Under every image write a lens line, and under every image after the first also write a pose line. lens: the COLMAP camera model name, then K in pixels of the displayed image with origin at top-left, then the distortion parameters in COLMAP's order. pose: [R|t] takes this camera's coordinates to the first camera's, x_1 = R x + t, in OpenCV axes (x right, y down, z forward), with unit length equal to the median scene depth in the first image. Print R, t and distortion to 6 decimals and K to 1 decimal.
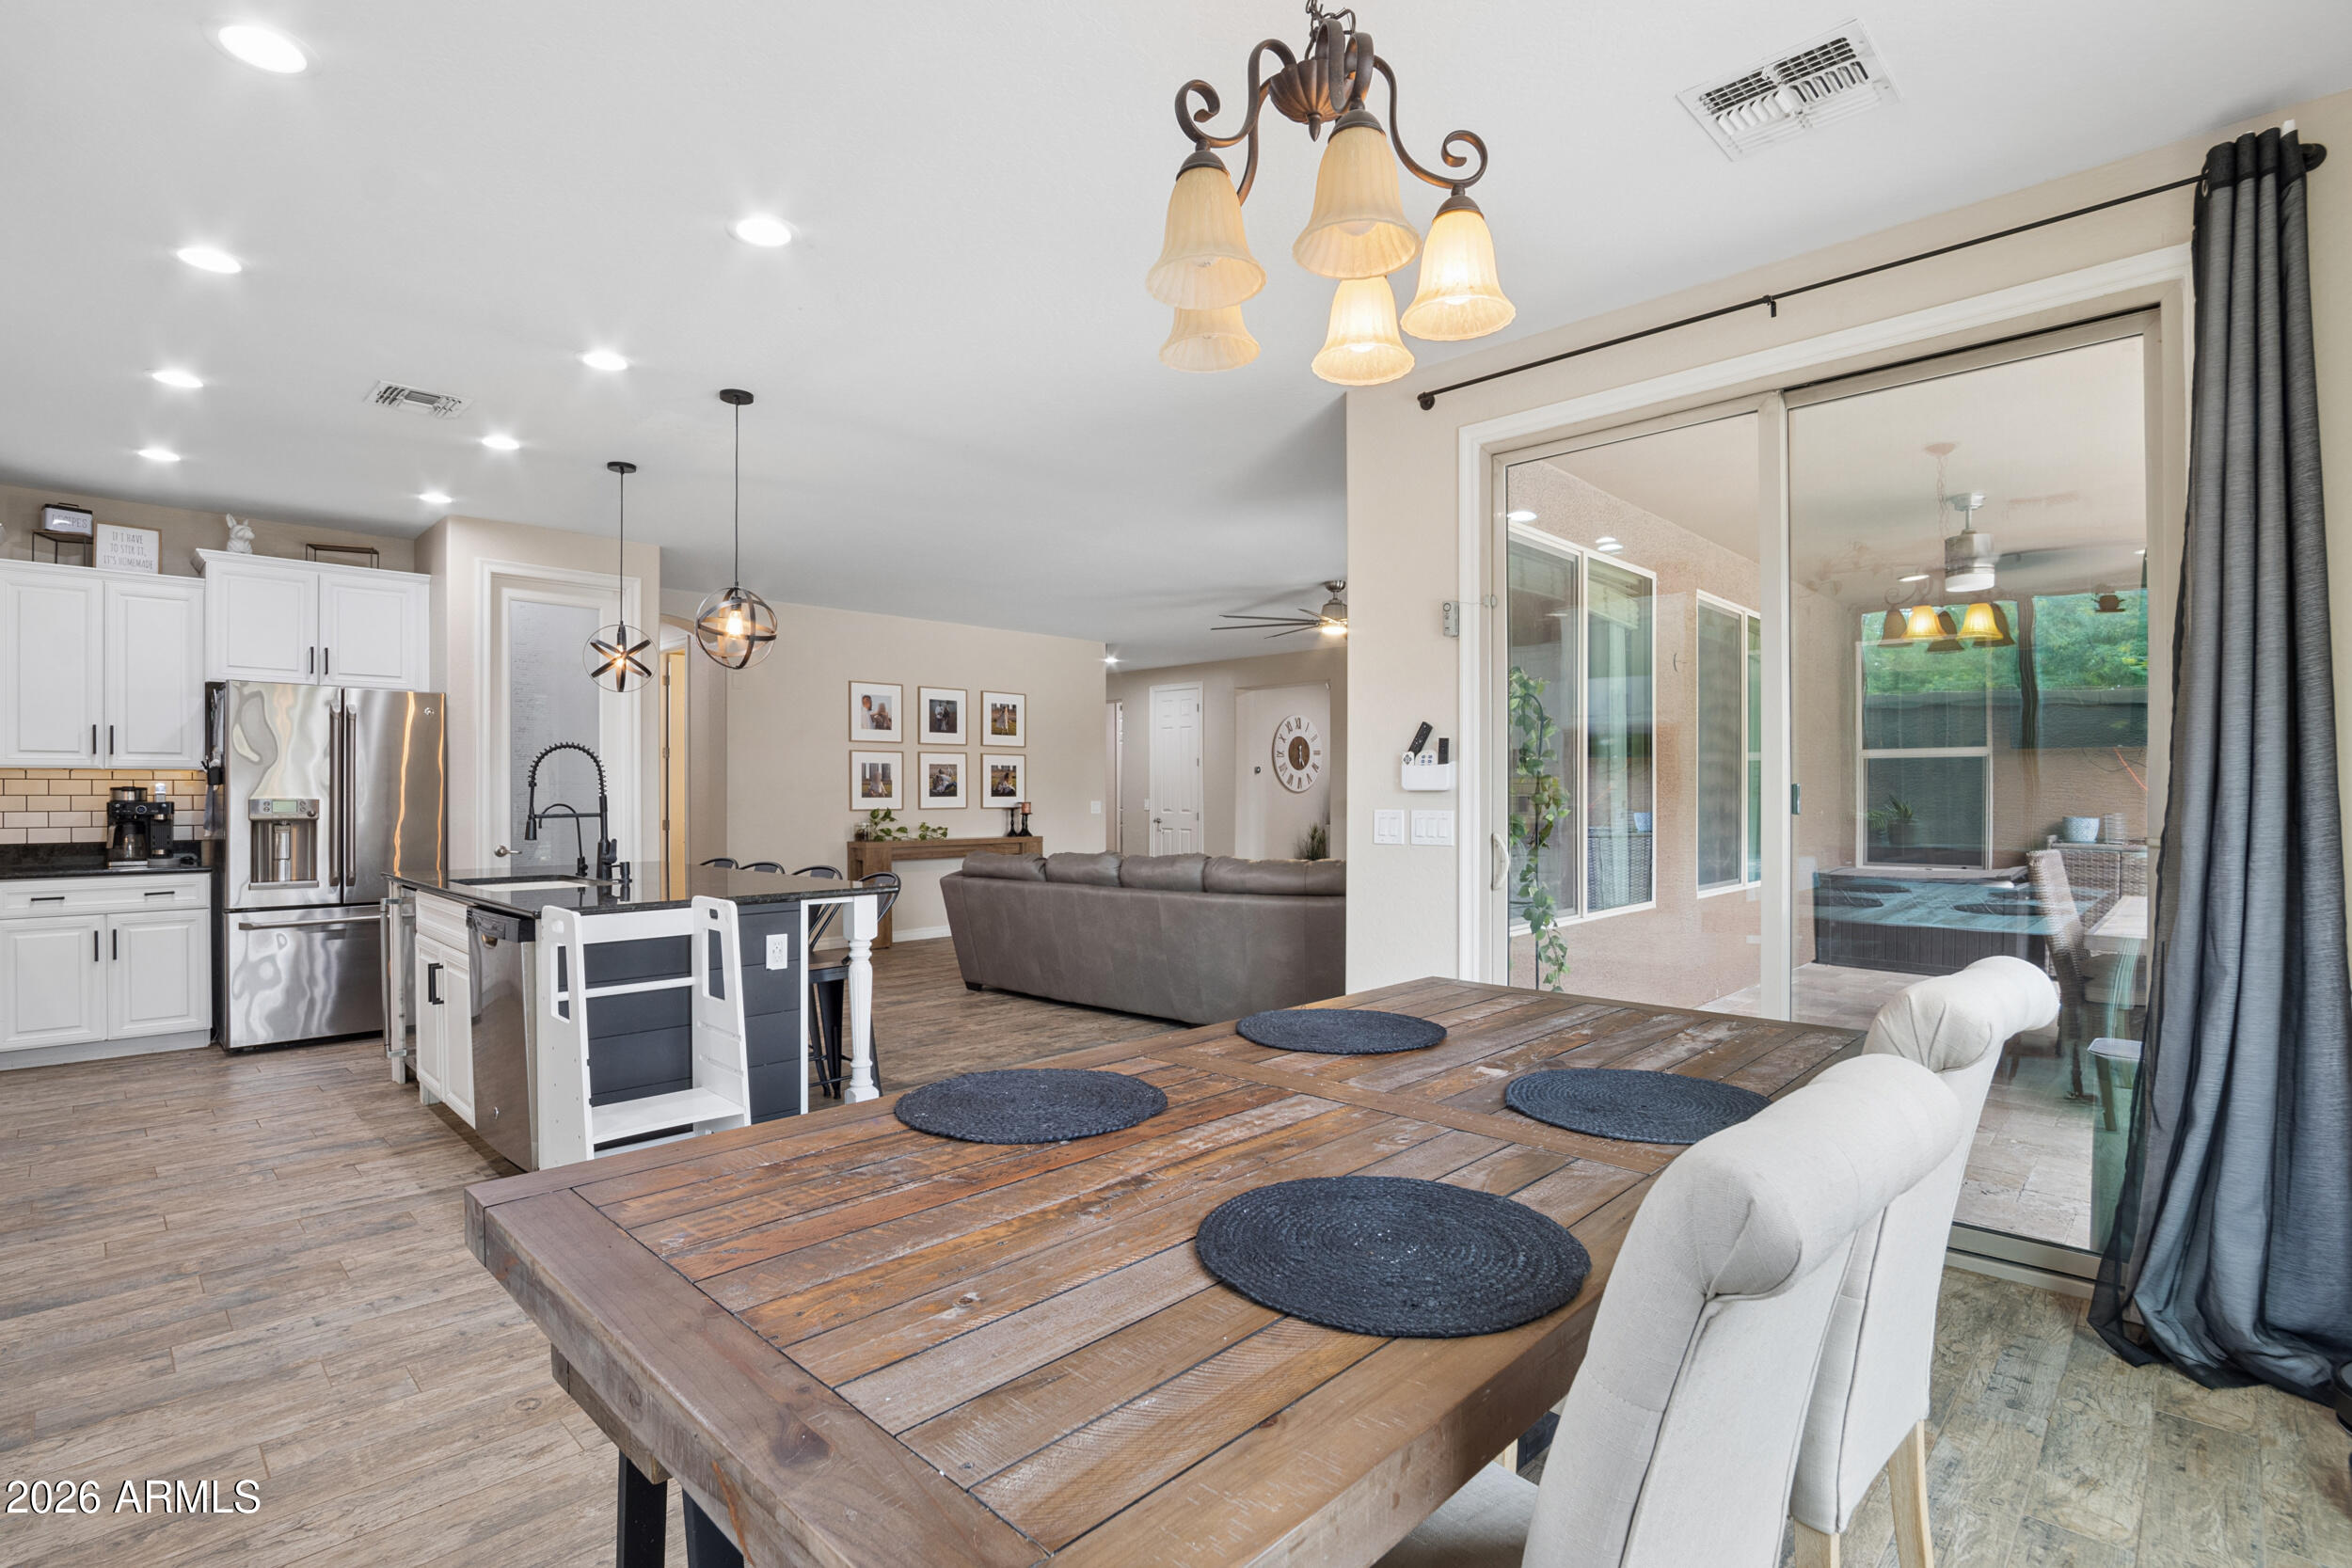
lens RADIAL K [[1105.3, 0, 1171.1], [0, 1105.3, 788.4], [0, 0, 1]] dist [-0.037885, 0.006462]
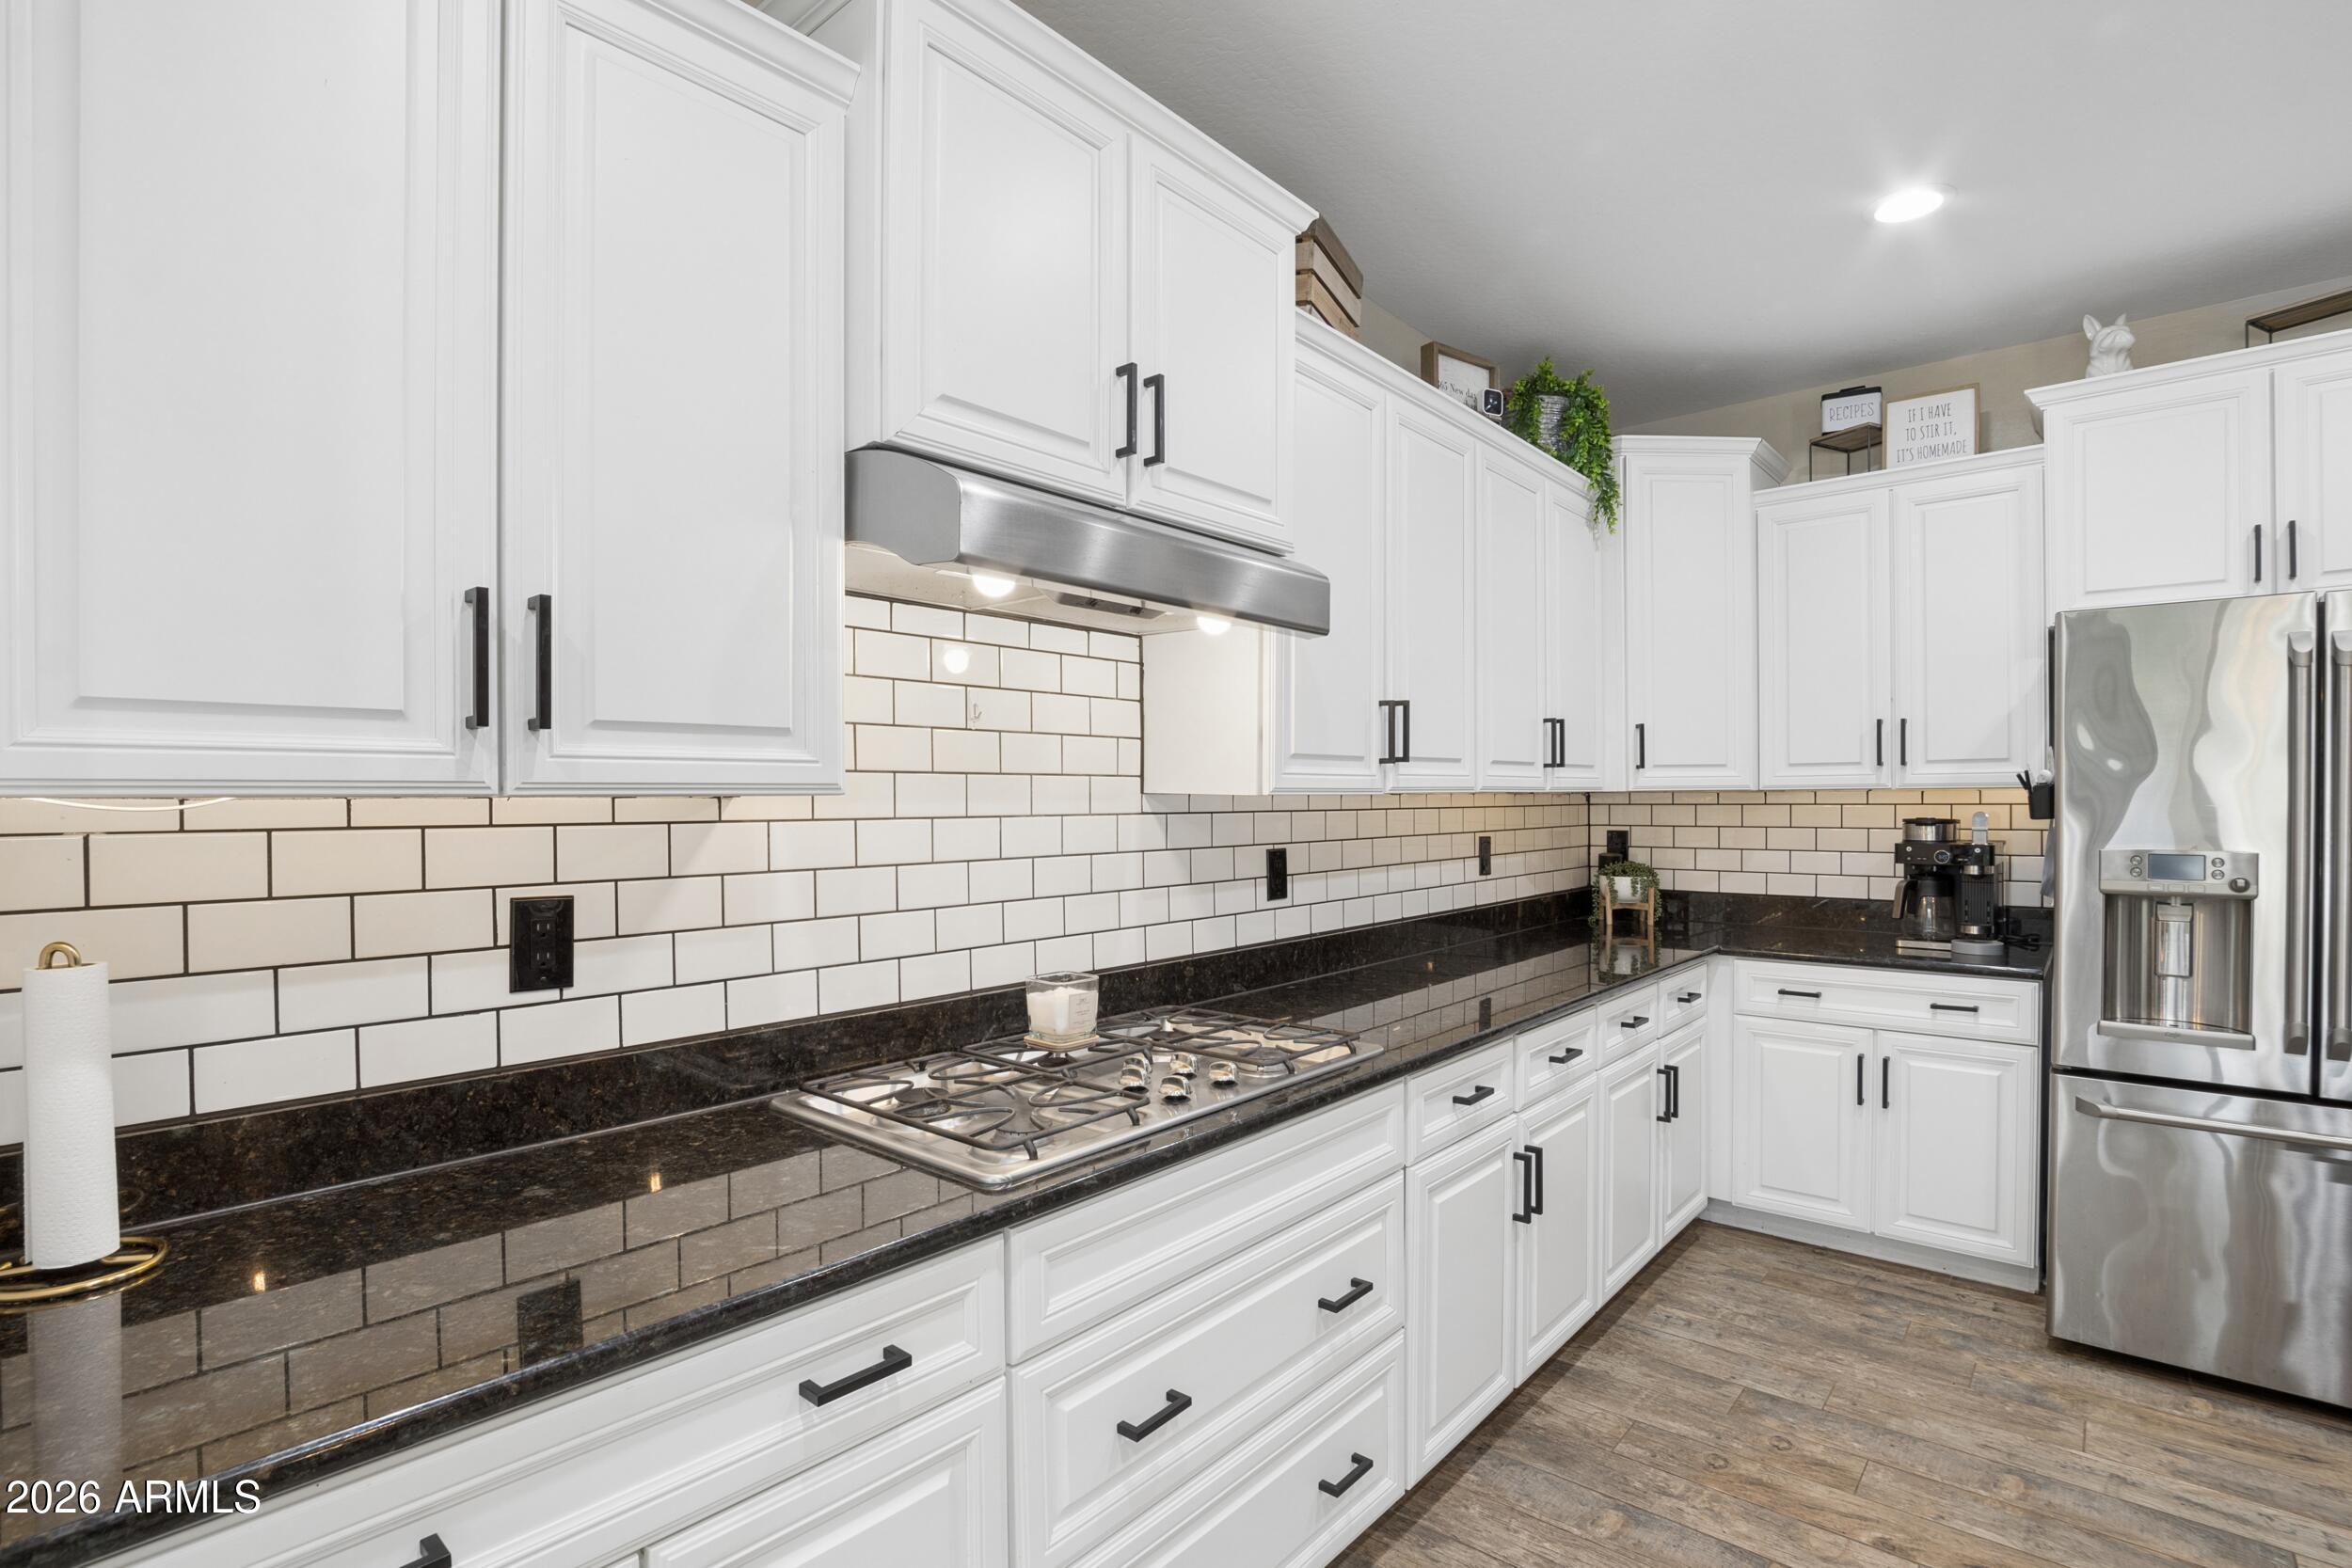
lens RADIAL K [[1105.3, 0, 1191.5], [0, 1105.3, 816.9], [0, 0, 1]] dist [-0.037885, 0.006462]
pose [[0.061000, 0.016230, -0.998006, -0.222534], [0.013426, 0.999764, 0.017079, -0.010475], [0.998047, -0.014441, 0.060768, 0.317440]]
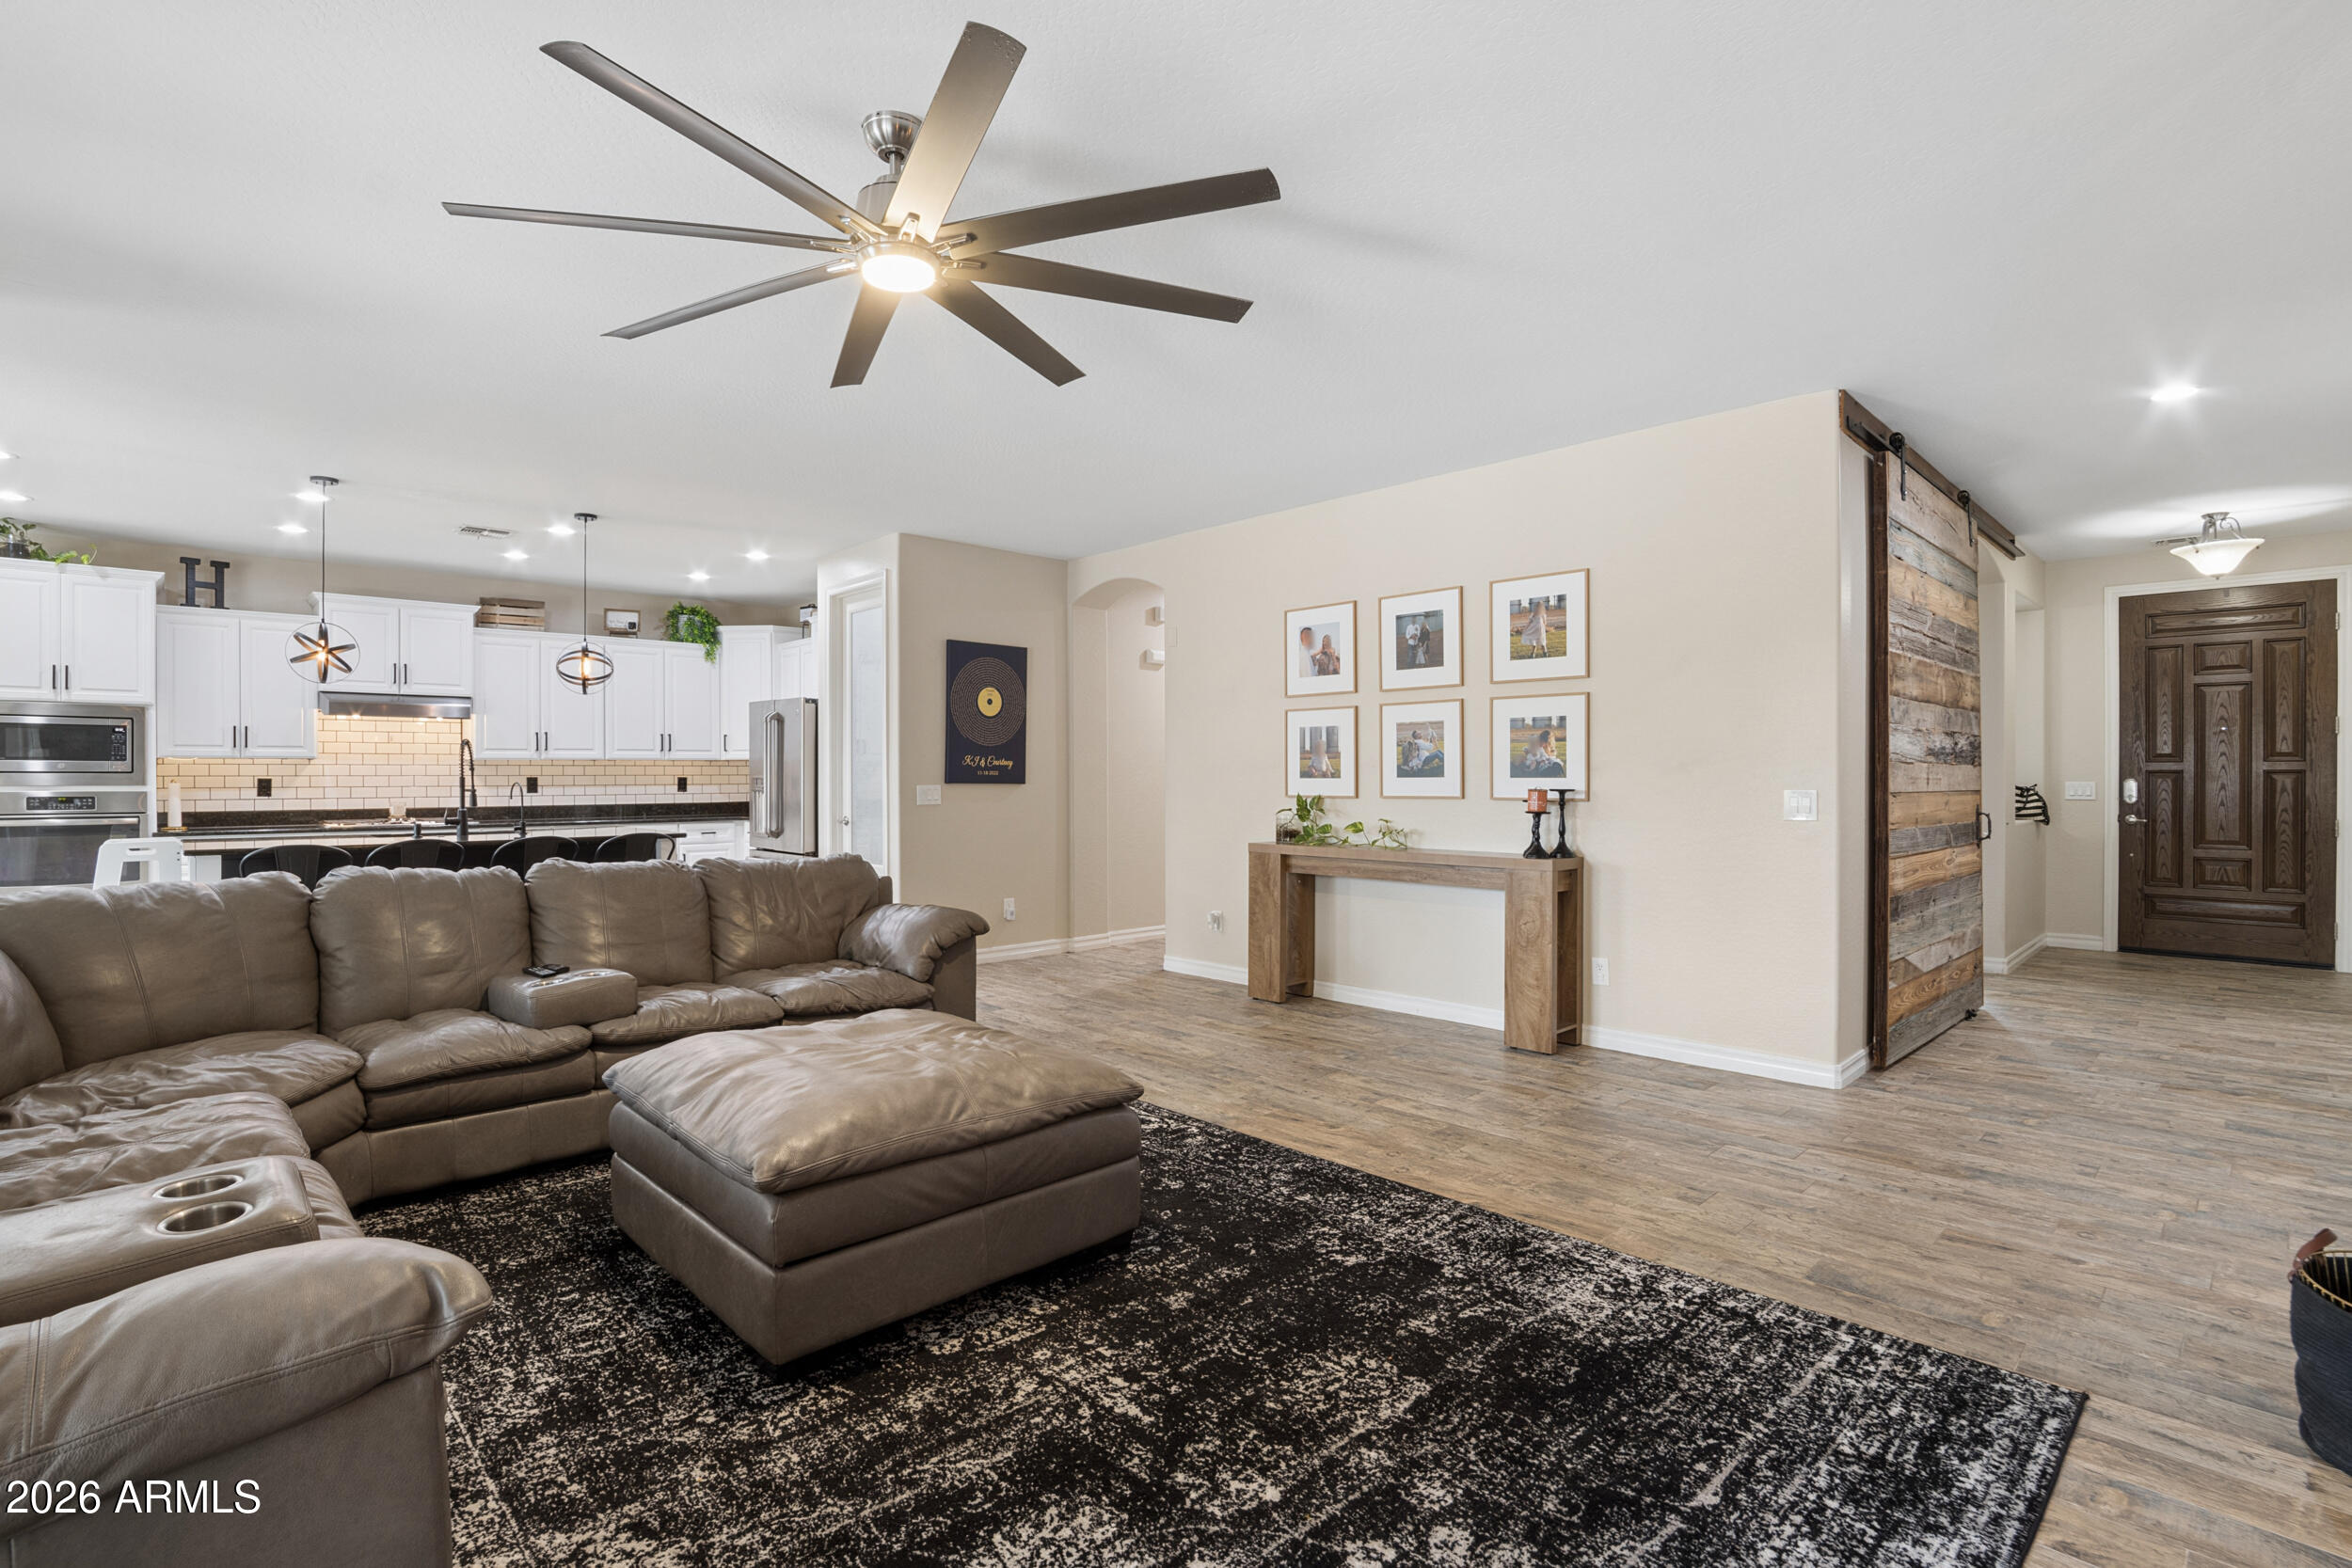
lens RADIAL K [[1105.3, 0, 1183.9], [0, 1105.3, 771.5], [0, 0, 1]] dist [-0.037885, 0.006462]
pose [[-0.026766, -0.000426, -0.999642, 0.407463], [0.008152, 0.999967, -0.000644, 0.003893], [0.999608, -0.008167, -0.026762, 0.948031]]
